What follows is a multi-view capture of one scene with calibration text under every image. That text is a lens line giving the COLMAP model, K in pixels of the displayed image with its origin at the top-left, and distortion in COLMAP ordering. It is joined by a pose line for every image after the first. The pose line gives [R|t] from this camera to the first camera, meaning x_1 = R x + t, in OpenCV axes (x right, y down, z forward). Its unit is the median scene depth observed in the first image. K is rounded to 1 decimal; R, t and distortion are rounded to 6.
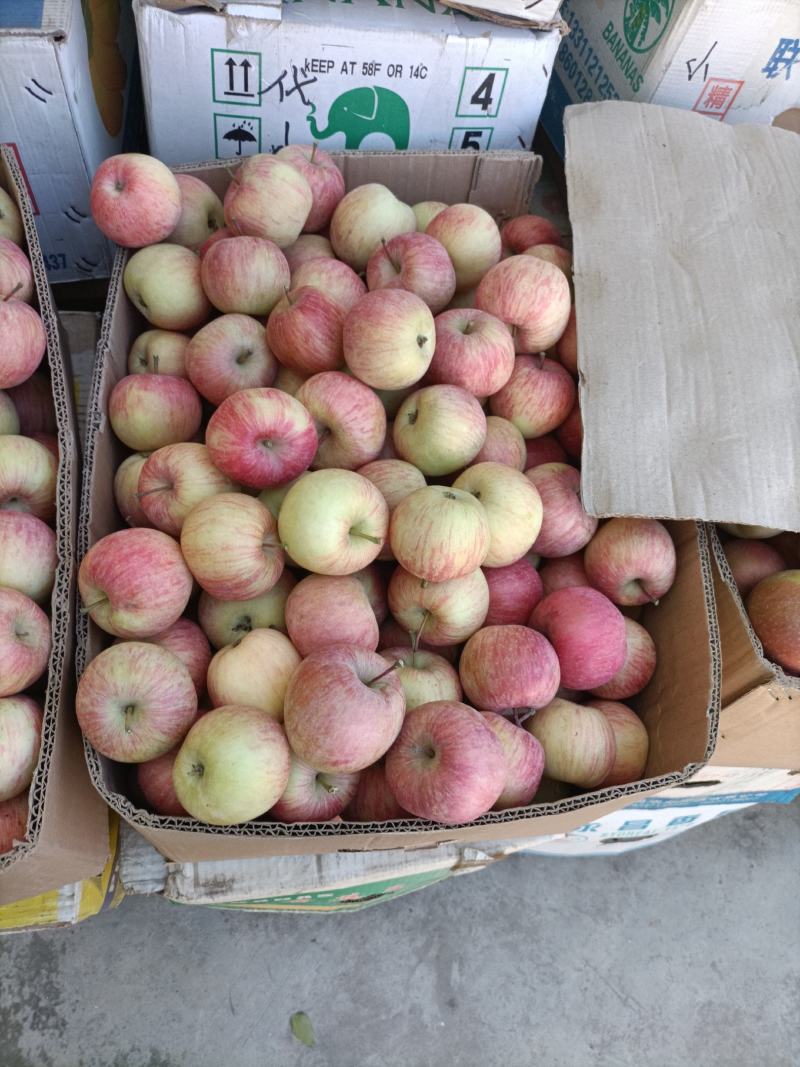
lens RADIAL K [[850.0, 0, 381.4], [0, 850.0, 536.0], [0, 0, 1]] dist [0.003488, 0.005364]
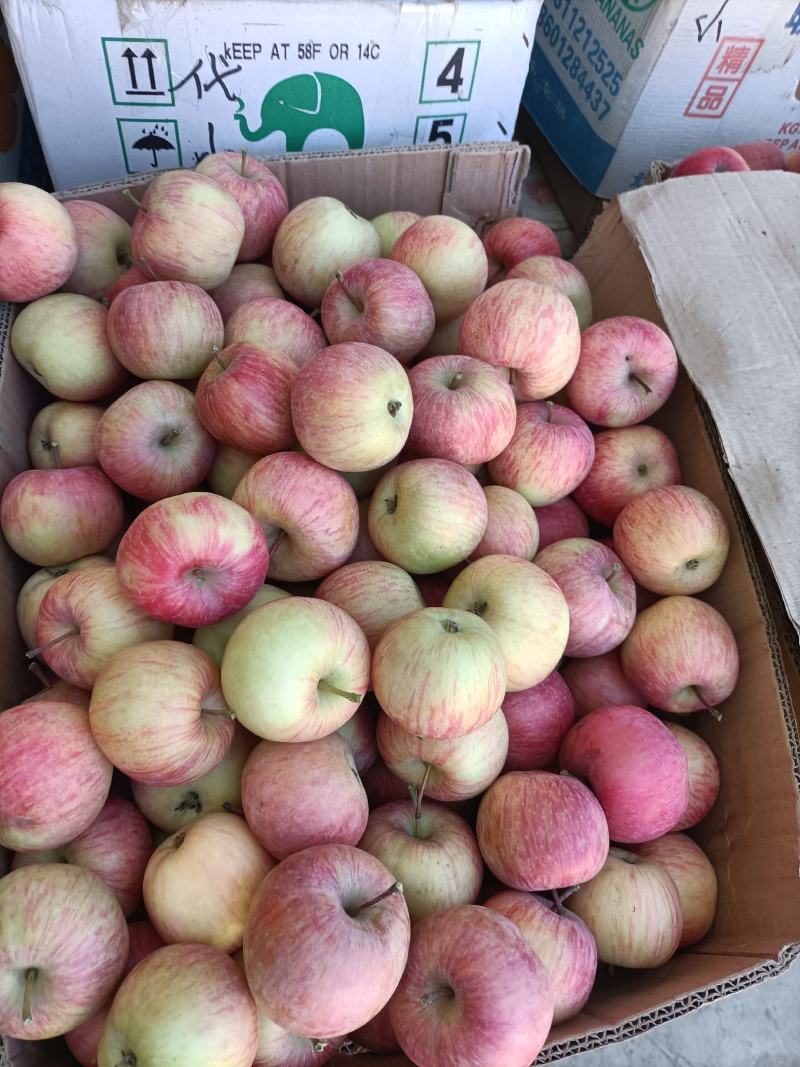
lens RADIAL K [[854.7, 0, 400.0], [0, 854.7, 533.5], [0, 0, 1]] dist [-0.000075, -0.006330]
pose [[0.996889, -0.074299, 0.026288, 0.020375], [0.073622, 0.996951, 0.025850, -0.127462], [-0.028128, -0.023834, 0.999320, 0.213004]]
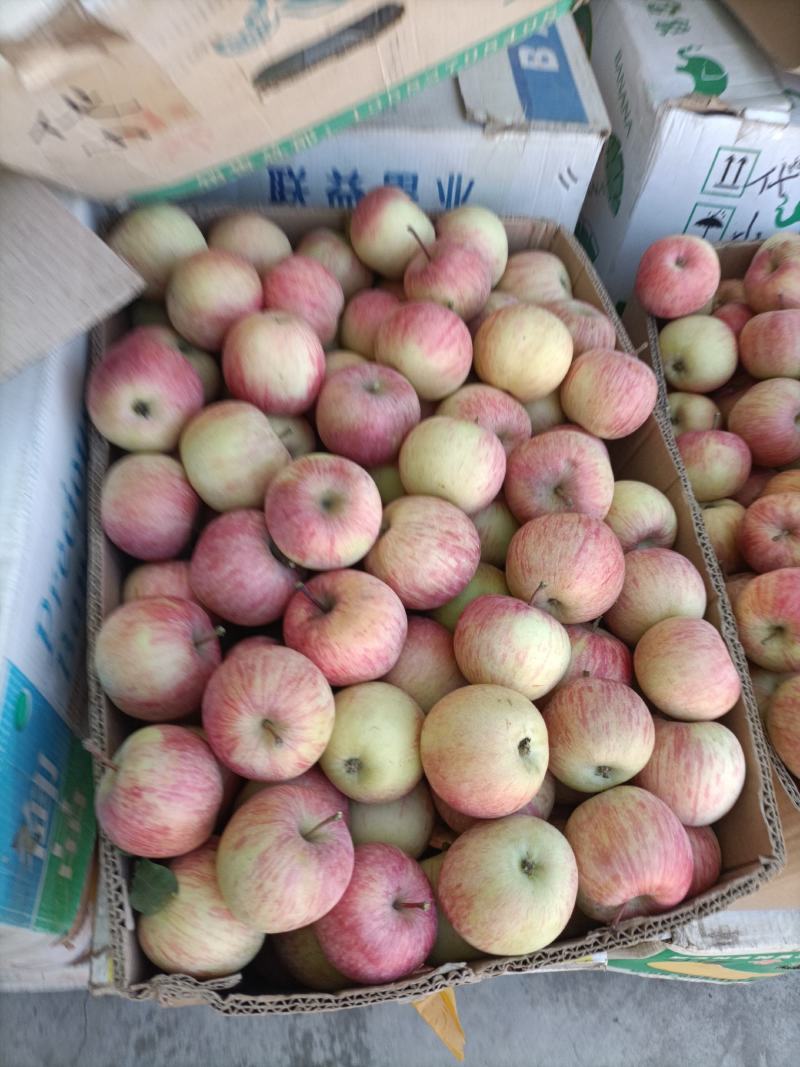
lens RADIAL K [[856.9, 0, 337.8], [0, 856.9, 530.4], [0, 0, 1]] dist [-0.005588, -0.000196]
pose [[0.997962, 0.036490, -0.052352, -0.669290], [-0.041944, 0.993354, -0.107182, 0.068758], [0.048093, 0.109160, 0.992860, -0.079902]]
